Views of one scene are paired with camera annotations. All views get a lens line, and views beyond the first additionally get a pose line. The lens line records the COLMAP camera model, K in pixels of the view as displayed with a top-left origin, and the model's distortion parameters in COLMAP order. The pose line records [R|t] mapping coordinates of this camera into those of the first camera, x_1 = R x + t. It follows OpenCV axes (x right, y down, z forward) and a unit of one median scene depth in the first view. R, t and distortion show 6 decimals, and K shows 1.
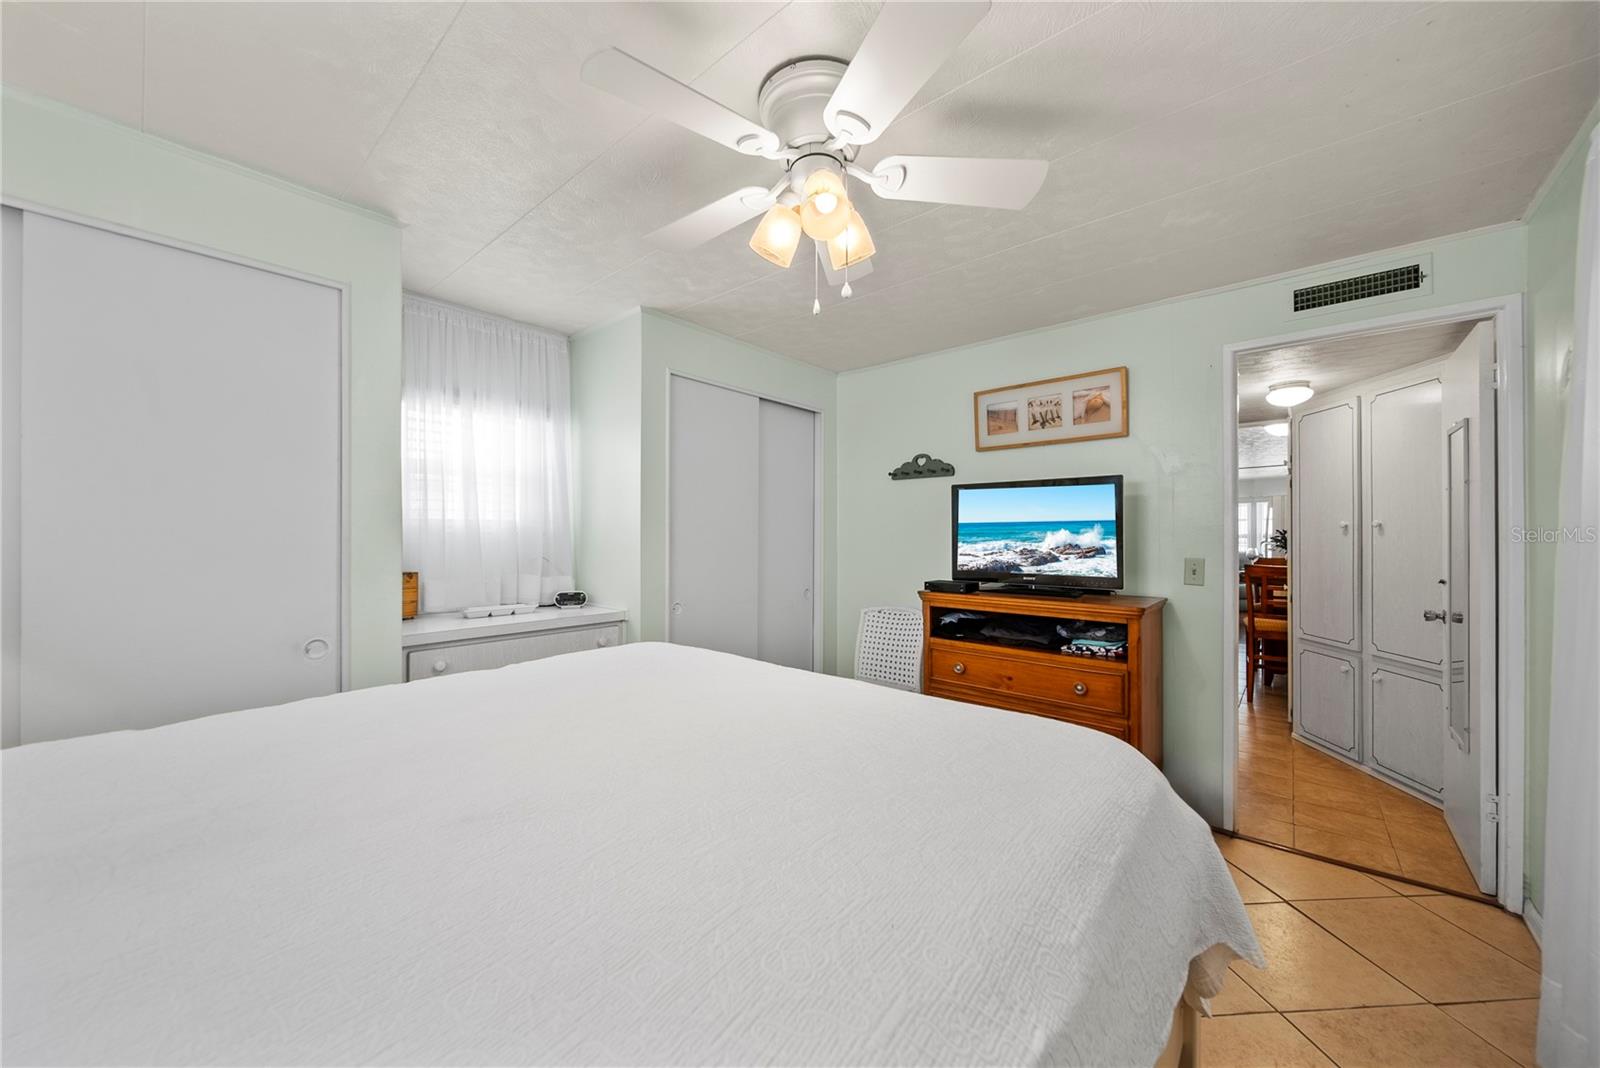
lens RADIAL K [[578.2, 0, 797.4], [0, 578.2, 531.5], [0, 0, 1]] dist [0.001892, -0.000423]
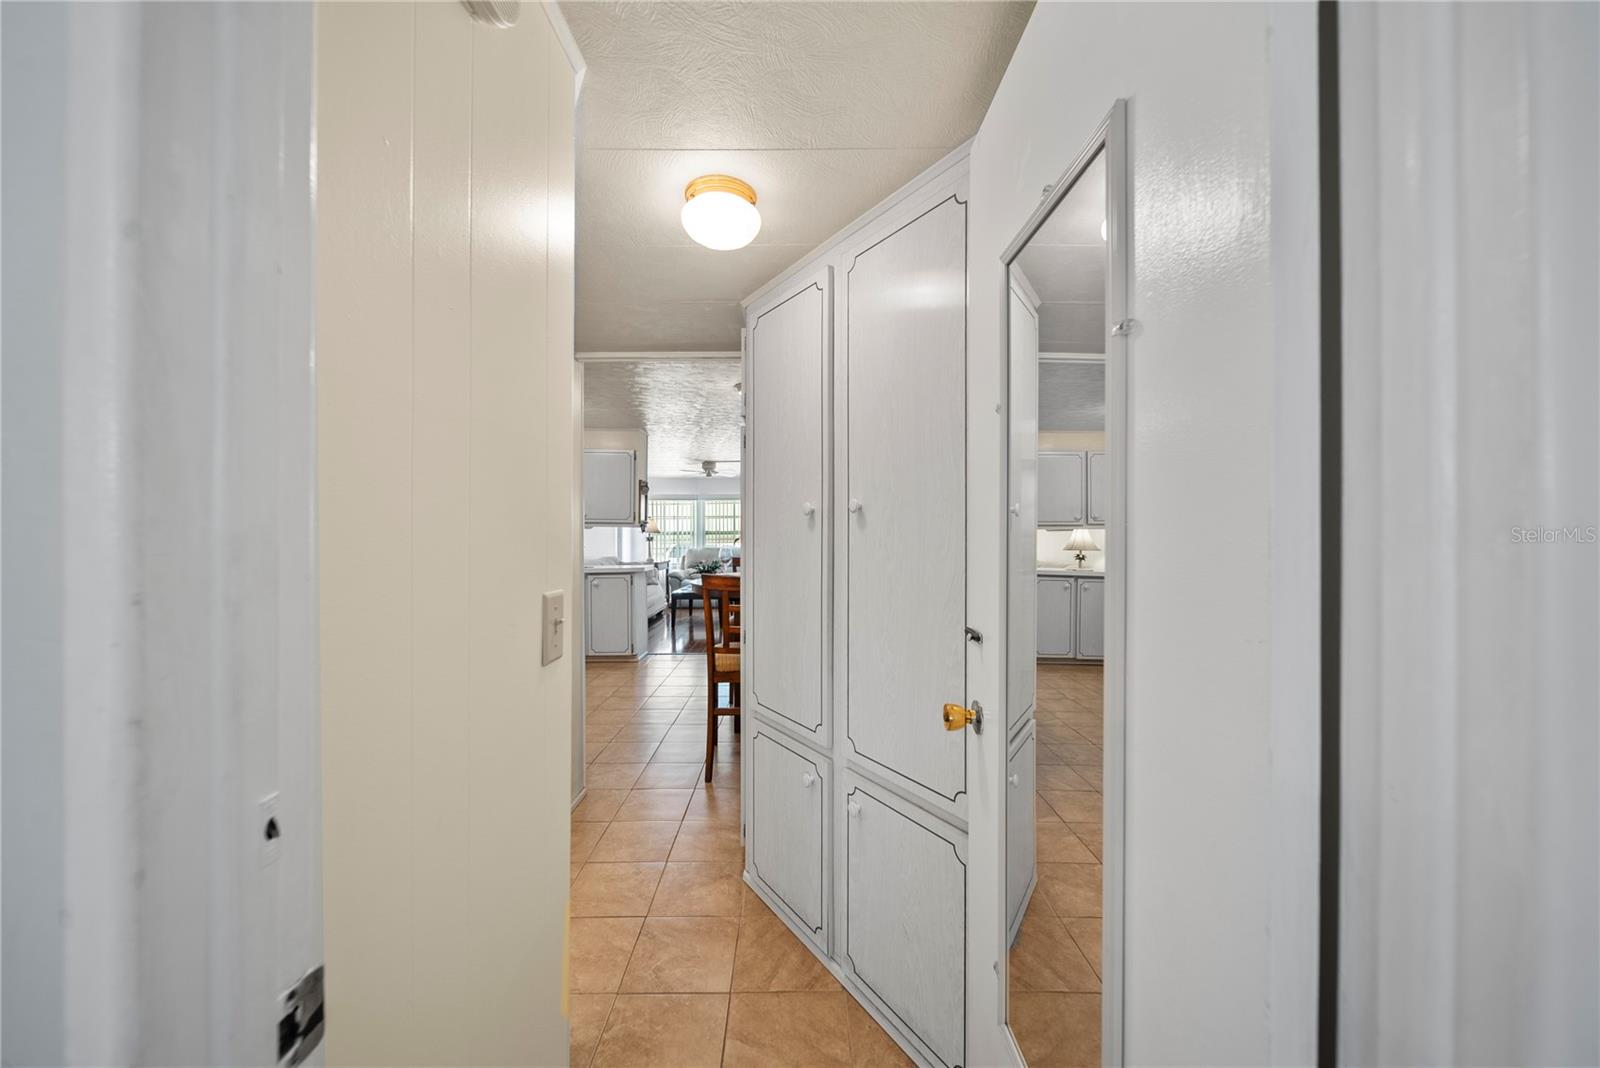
lens RADIAL K [[578.2, 0, 796.8], [0, 578.2, 529.1], [0, 0, 1]] dist [0.001892, -0.000423]
pose [[0.747448, 0.003946, 0.664308, 0.594995], [-0.003809, 0.999991, -0.001653, 0.008399], [-0.664309, -0.001295, 0.747457, 0.623548]]
